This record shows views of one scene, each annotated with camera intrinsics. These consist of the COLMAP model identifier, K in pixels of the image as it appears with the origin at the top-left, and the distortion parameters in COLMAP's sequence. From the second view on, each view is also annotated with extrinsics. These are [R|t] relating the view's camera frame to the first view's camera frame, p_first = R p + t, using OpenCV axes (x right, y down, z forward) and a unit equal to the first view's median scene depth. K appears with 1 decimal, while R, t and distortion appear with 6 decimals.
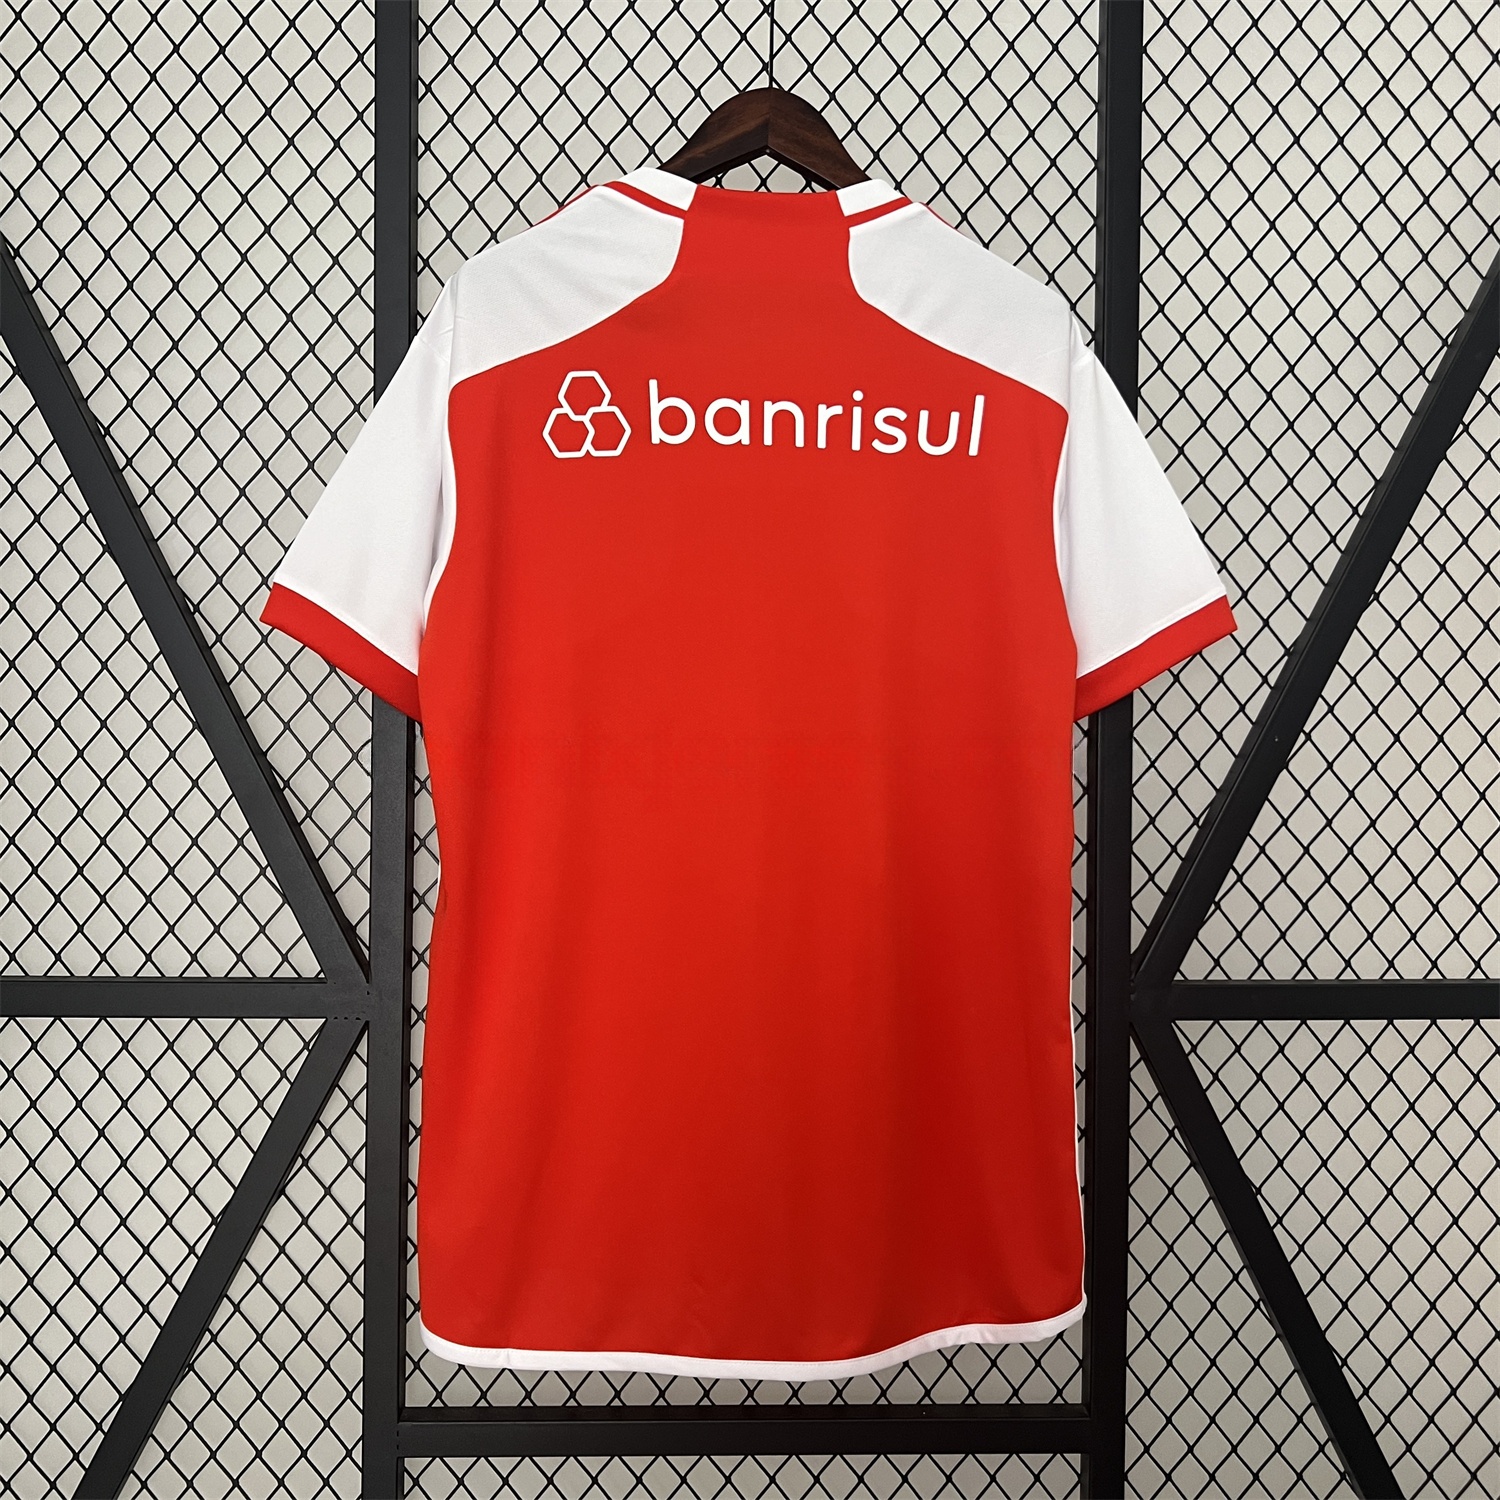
lens RADIAL K [[1482.4, 0, 753.4], [0, 1482.4, 750.3], [0, 0, 1]] dist [0.048977, 0.000000]
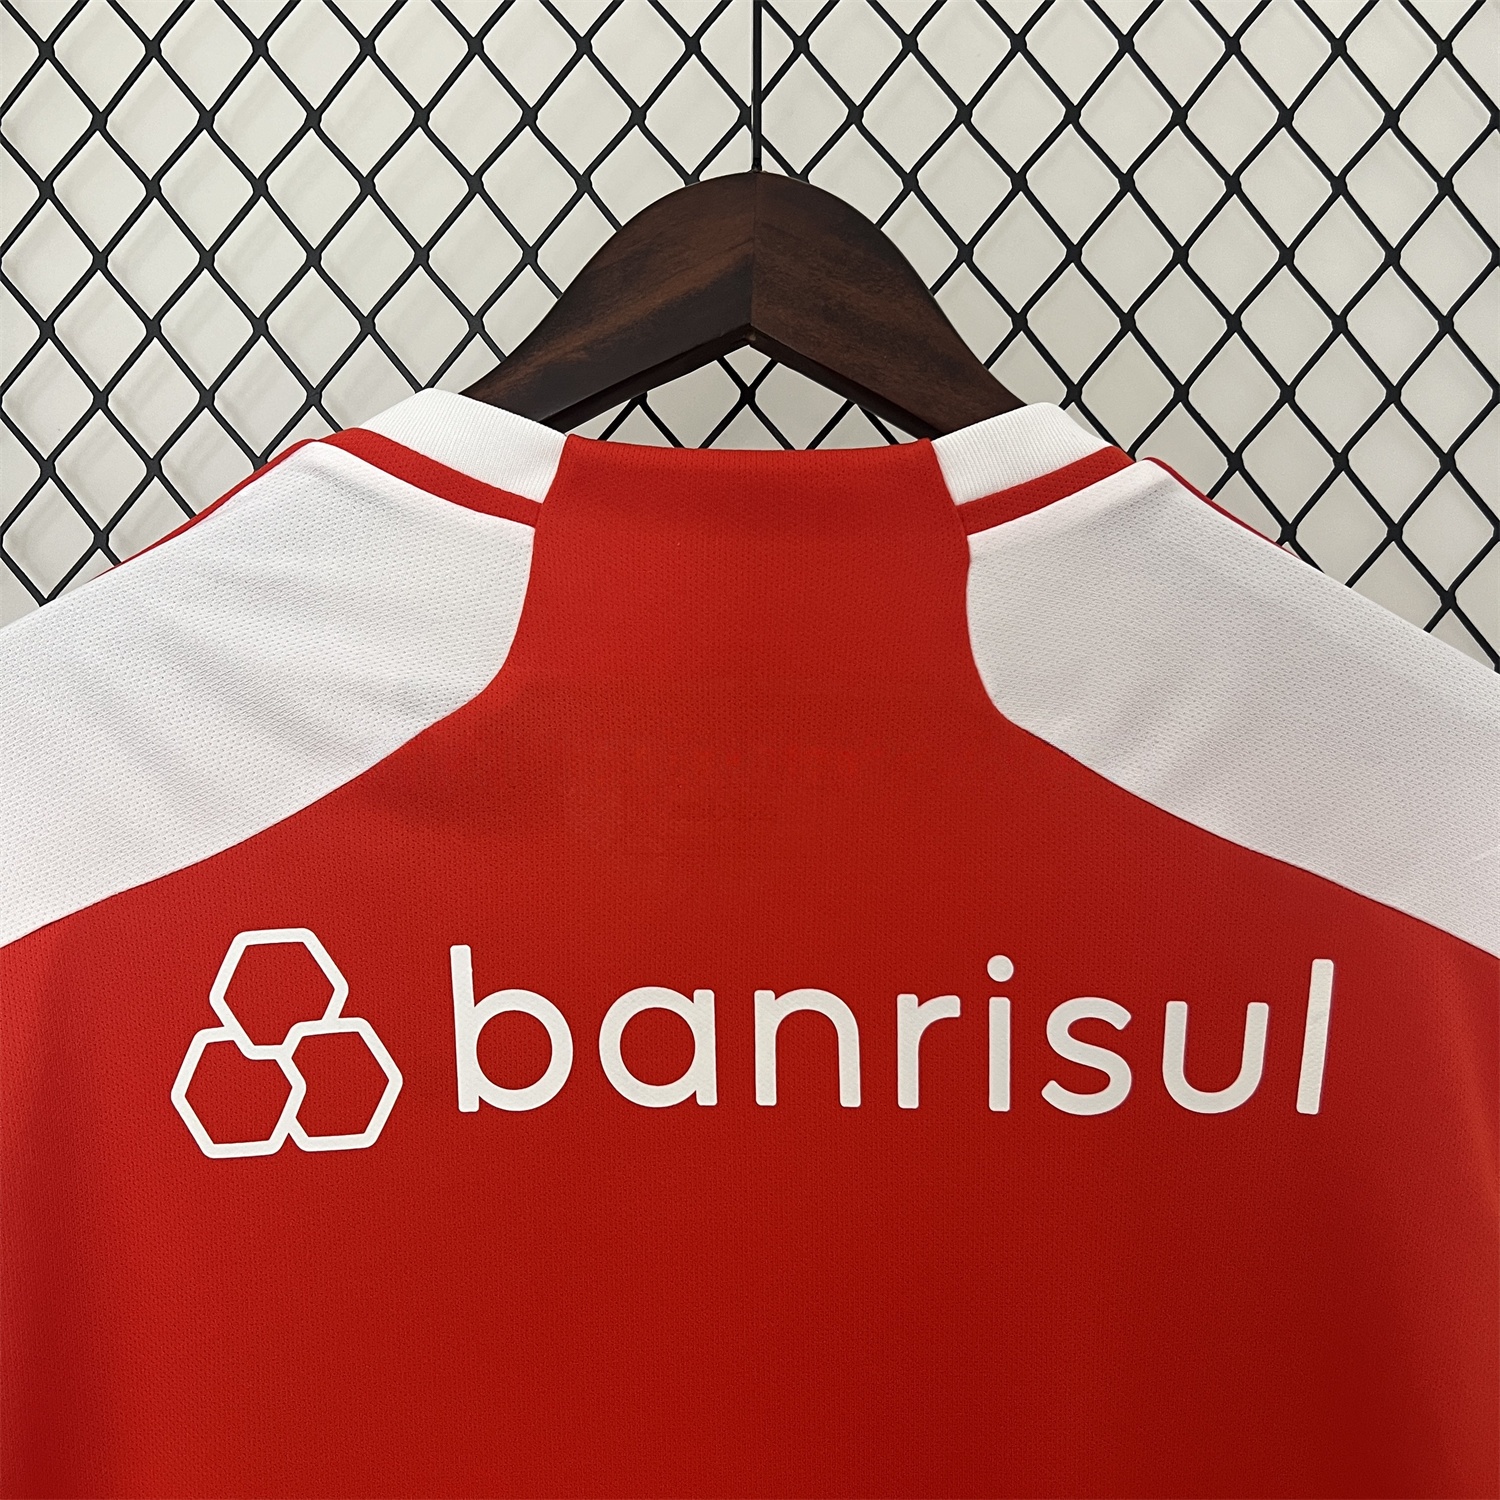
lens RADIAL K [[1482.4, 0, 740.5], [0, 1482.4, 755.5], [0, 0, 1]] dist [0.048977, 0.000000]
pose [[0.999474, -0.019422, -0.025966, 0.014788], [0.019286, 0.999799, -0.005486, -0.291841], [0.026067, 0.004982, 0.999648, 0.617647]]
